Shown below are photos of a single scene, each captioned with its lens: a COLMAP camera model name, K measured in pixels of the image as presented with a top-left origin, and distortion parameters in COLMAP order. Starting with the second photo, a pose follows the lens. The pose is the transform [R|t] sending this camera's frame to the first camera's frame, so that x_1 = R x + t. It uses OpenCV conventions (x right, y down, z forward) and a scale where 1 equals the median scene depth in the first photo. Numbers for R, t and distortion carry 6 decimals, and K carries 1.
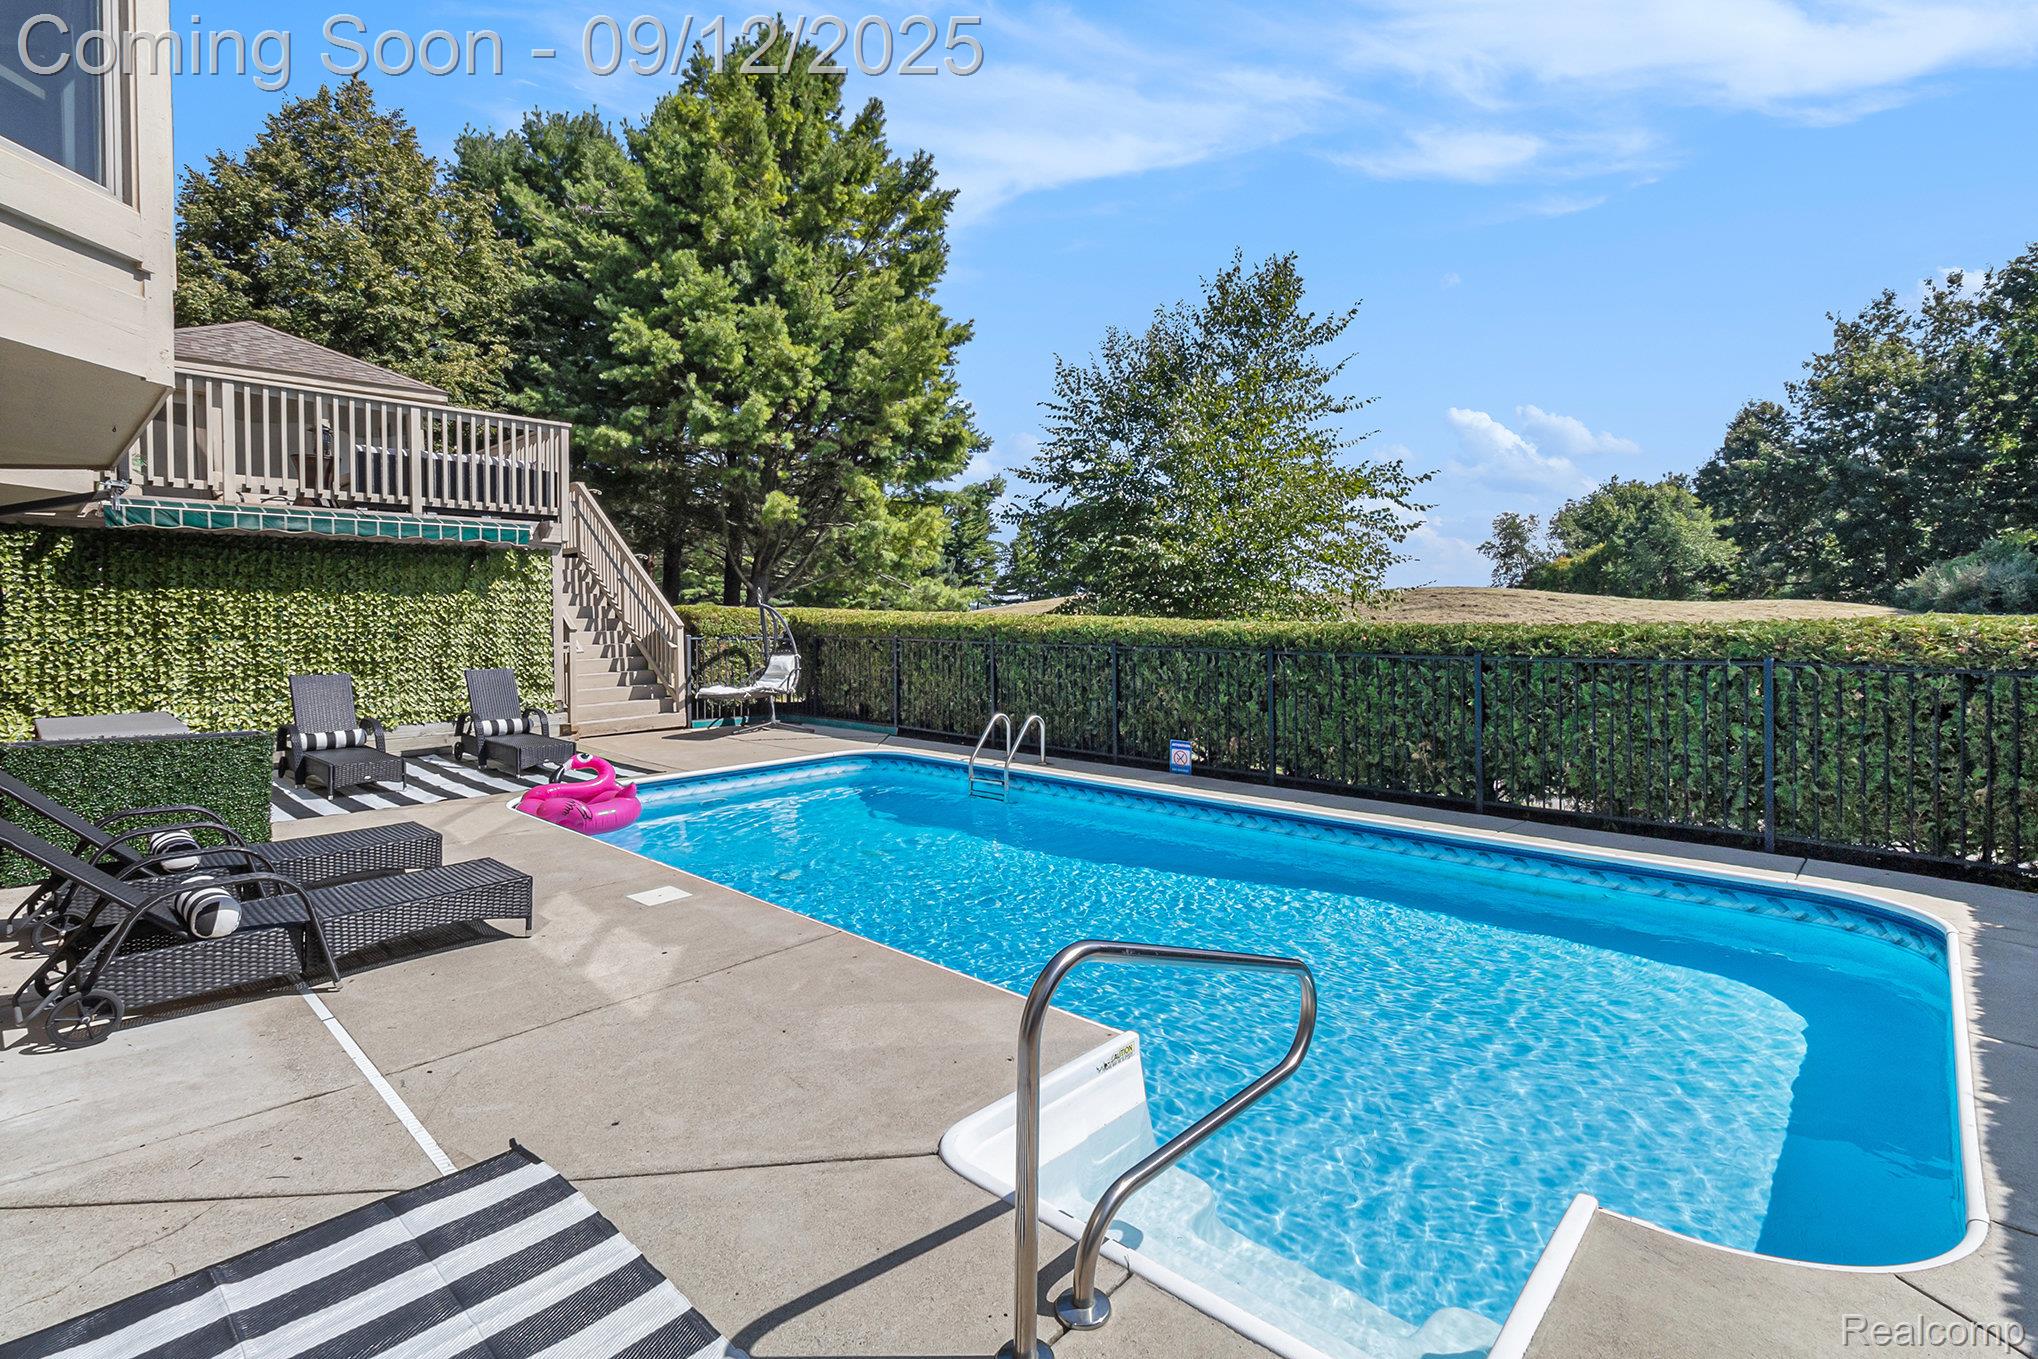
lens RADIAL K [[931.1, 0, 1045.7], [0, 931.1, 612.9], [0, 0, 1]] dist [-0.008480, 0.000268]
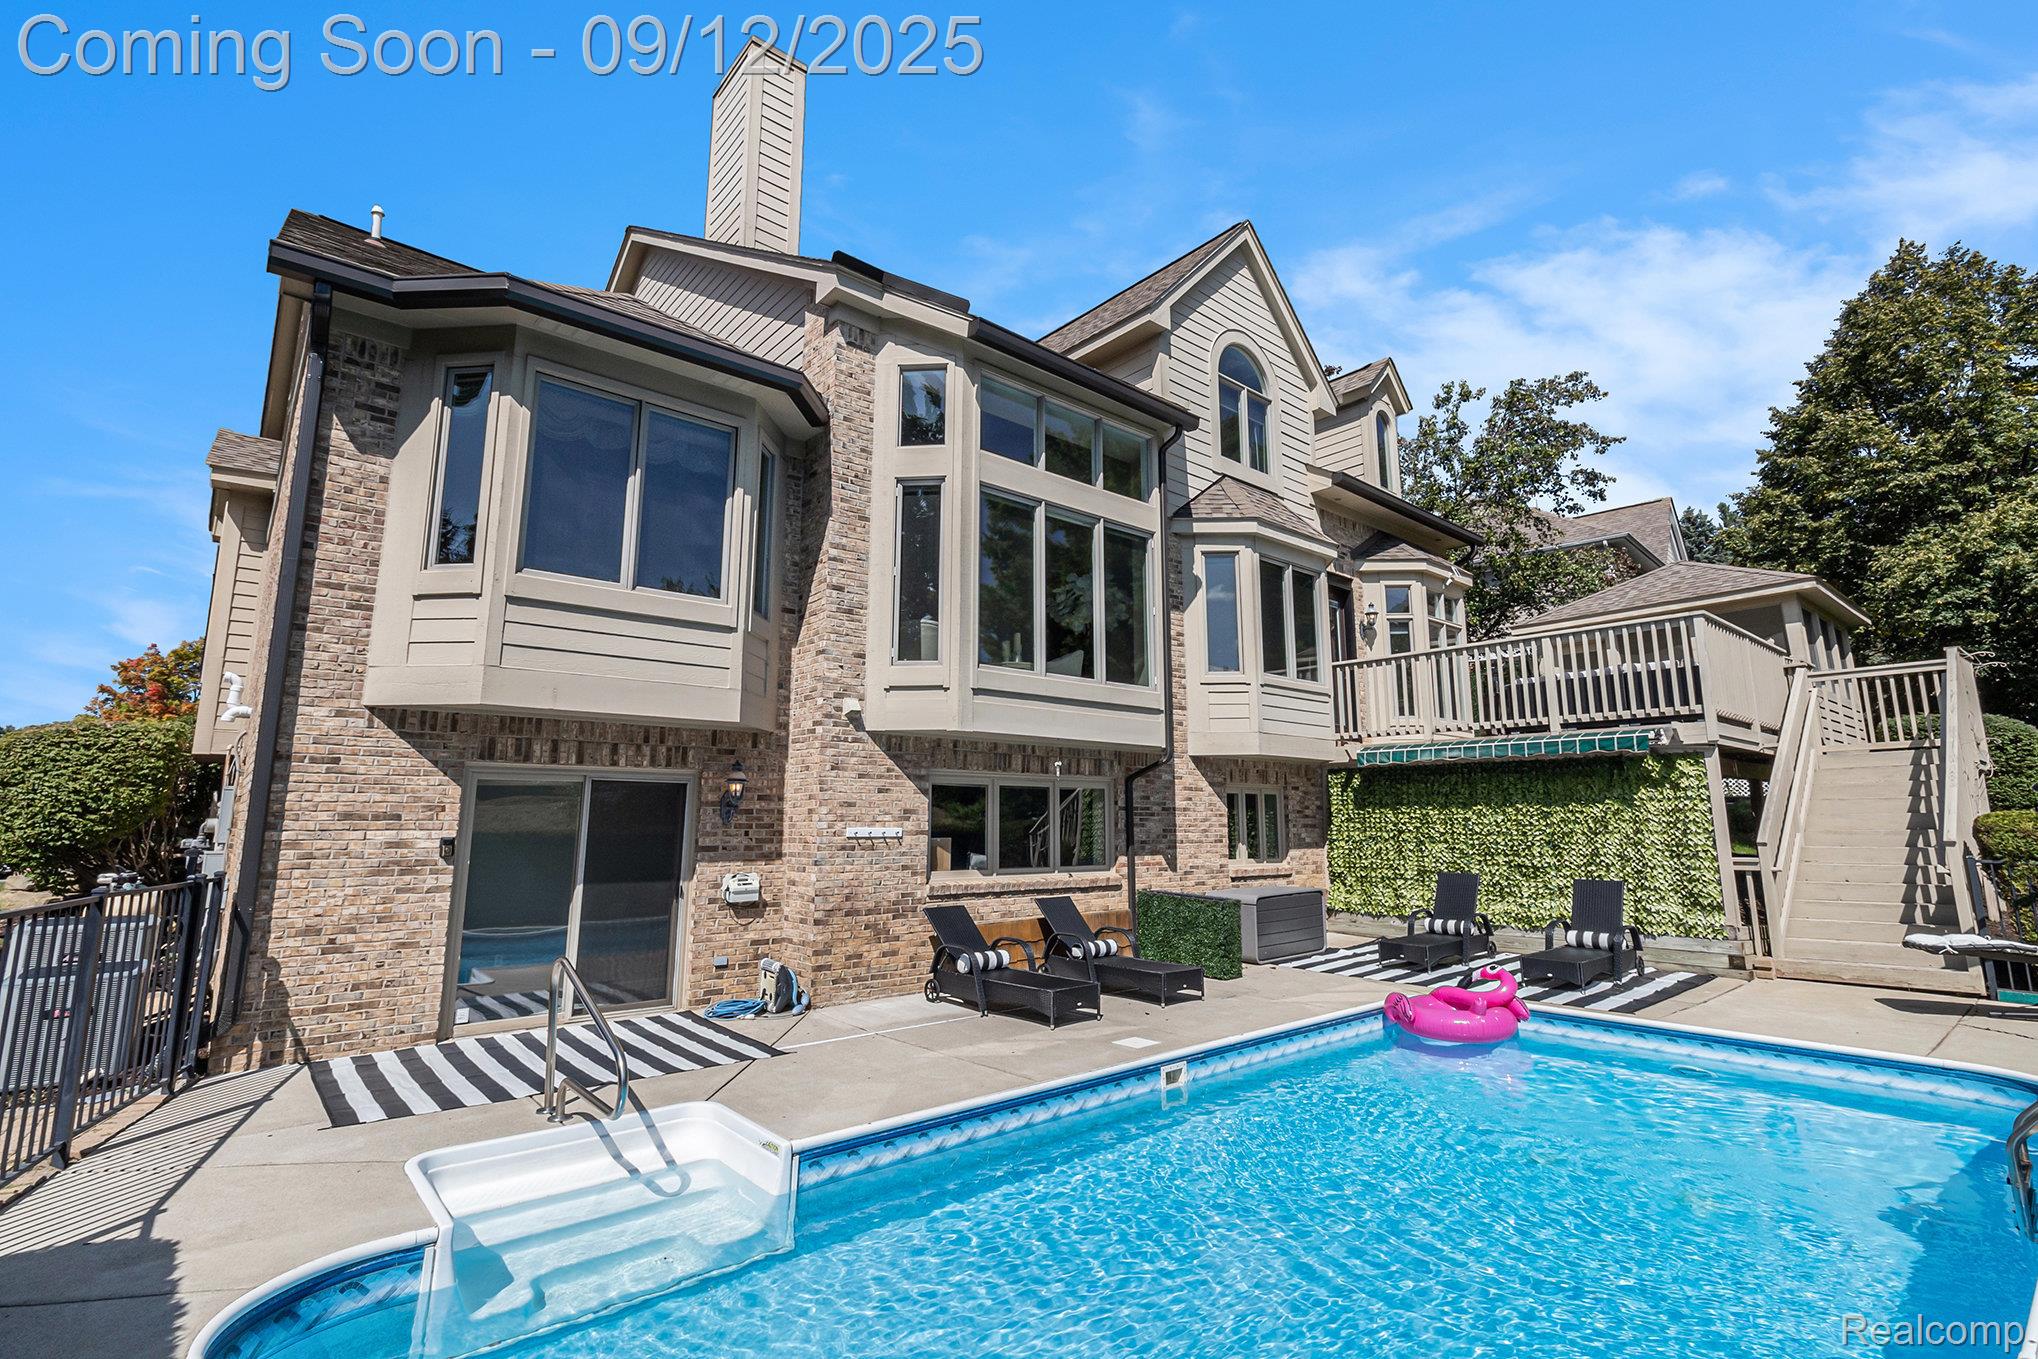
lens RADIAL K [[931.1, 0, 1008.3], [0, 931.1, 673.8], [0, 0, 1]] dist [-0.008480, 0.000268]
pose [[-0.148139, -0.159094, -0.976086, 0.499445], [-0.004084, 0.987066, -0.160263, 0.004514], [0.988958, -0.019755, -0.146872, 0.516300]]
